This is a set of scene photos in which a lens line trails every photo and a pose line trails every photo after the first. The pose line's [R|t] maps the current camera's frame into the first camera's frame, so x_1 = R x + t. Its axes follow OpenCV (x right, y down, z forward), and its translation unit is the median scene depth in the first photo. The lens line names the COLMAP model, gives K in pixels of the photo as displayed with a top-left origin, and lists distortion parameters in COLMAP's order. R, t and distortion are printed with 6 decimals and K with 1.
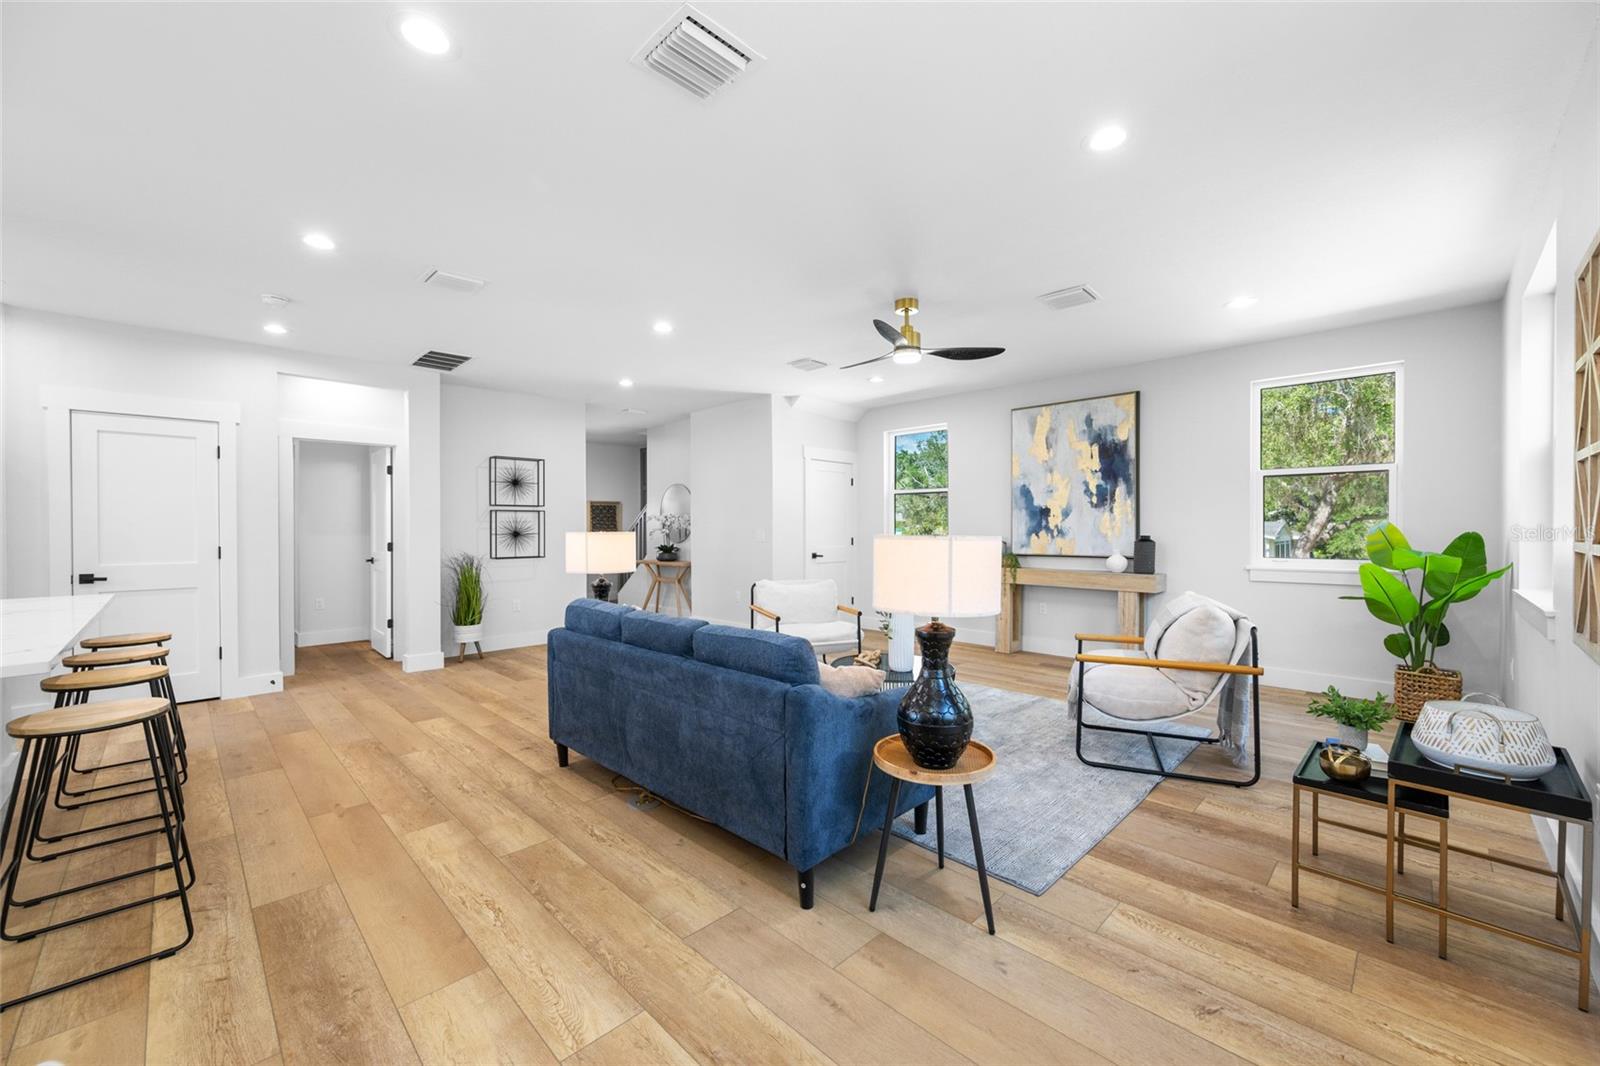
lens RADIAL K [[629.9, 0, 793.8], [0, 629.9, 536.7], [0, 0, 1]] dist [0.003717, -0.001961]
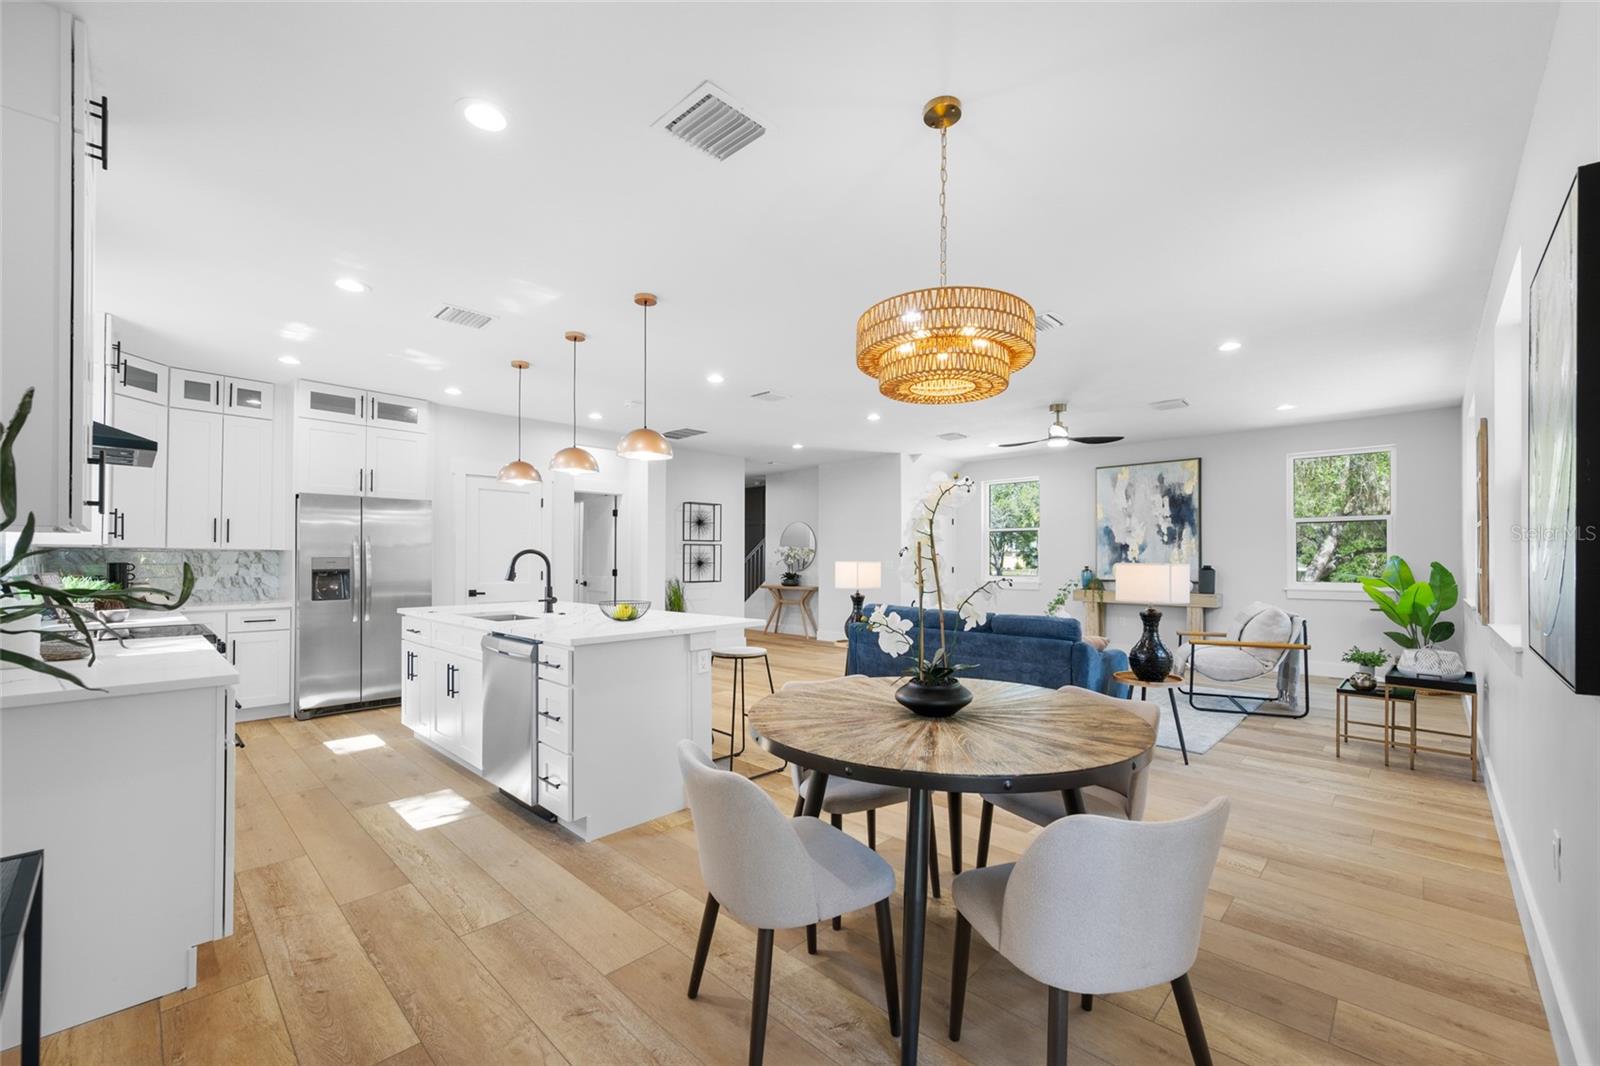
lens RADIAL K [[629.9, 0, 798.3], [0, 629.9, 566.1], [0, 0, 1]] dist [0.003717, -0.001961]
pose [[0.999661, 0.002425, 0.025933, -0.393492], [-0.002313, 0.999988, -0.004373, 0.009674], [-0.025943, 0.004311, 0.999654, -0.384941]]
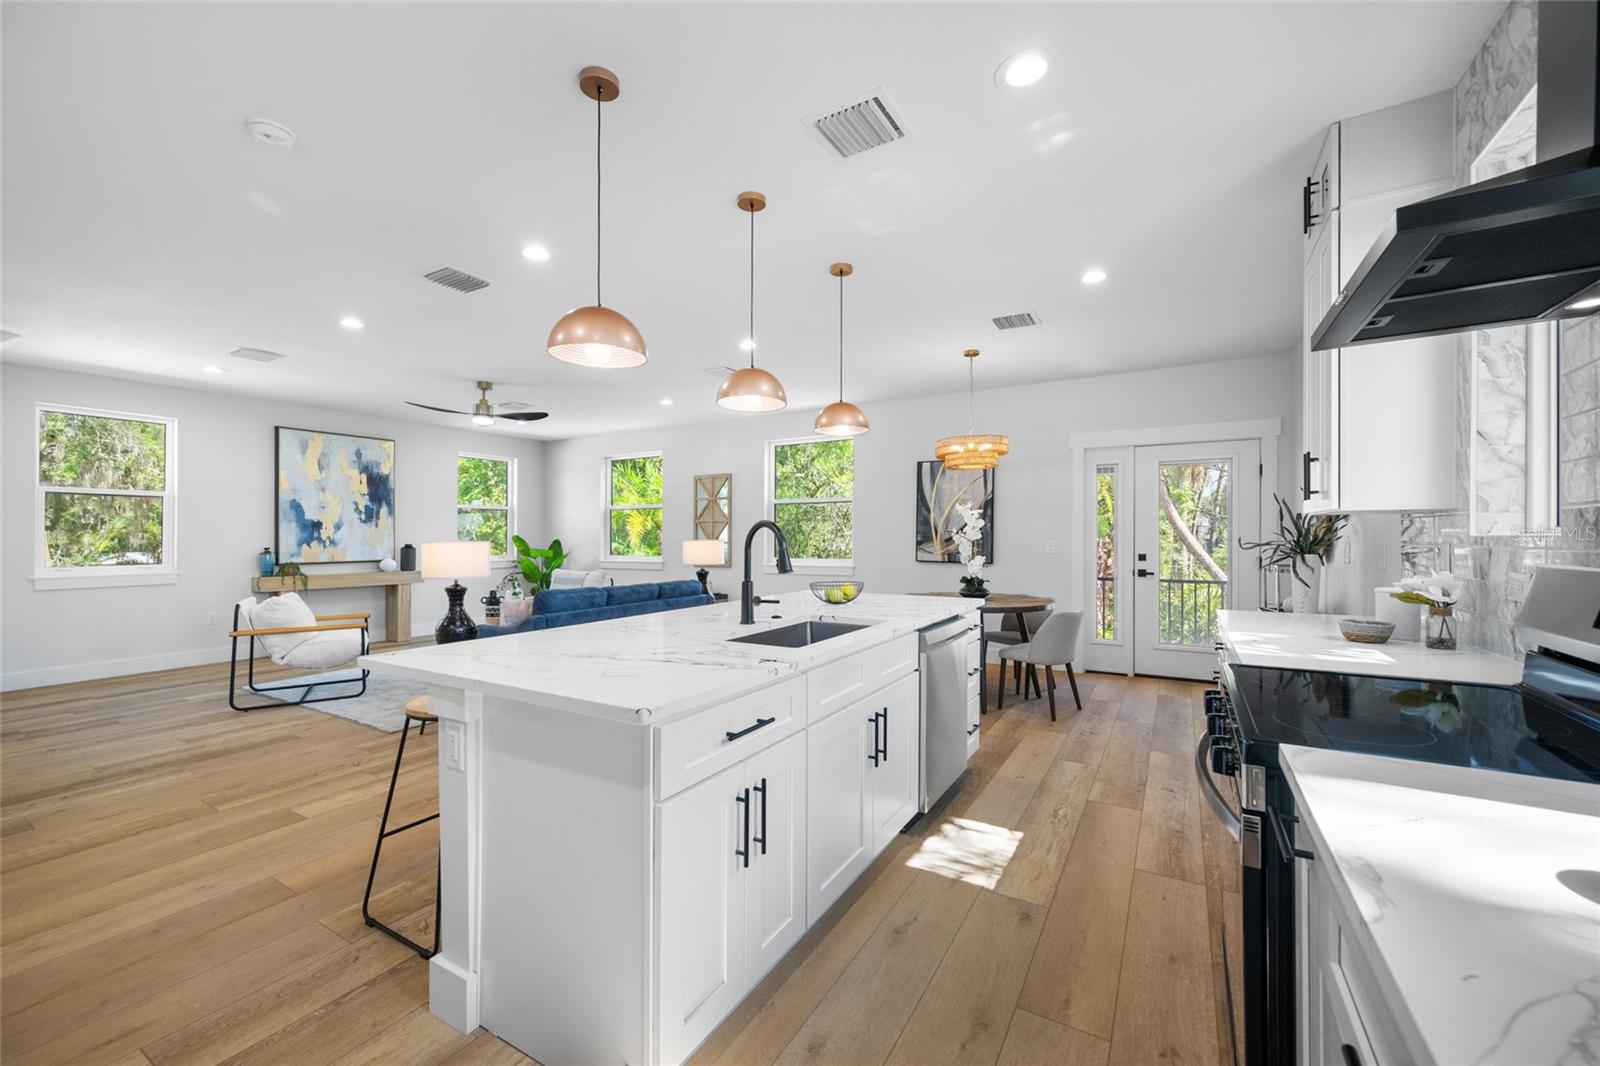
lens RADIAL K [[629.9, 0, 811.4], [0, 629.9, 535.0], [0, 0, 1]] dist [0.003717, -0.001961]
pose [[-0.255726, 0.007818, 0.966718, -1.234929], [0.016928, 0.999850, -0.003608, -0.001987], [-0.966601, 0.015442, -0.255820, 0.559137]]
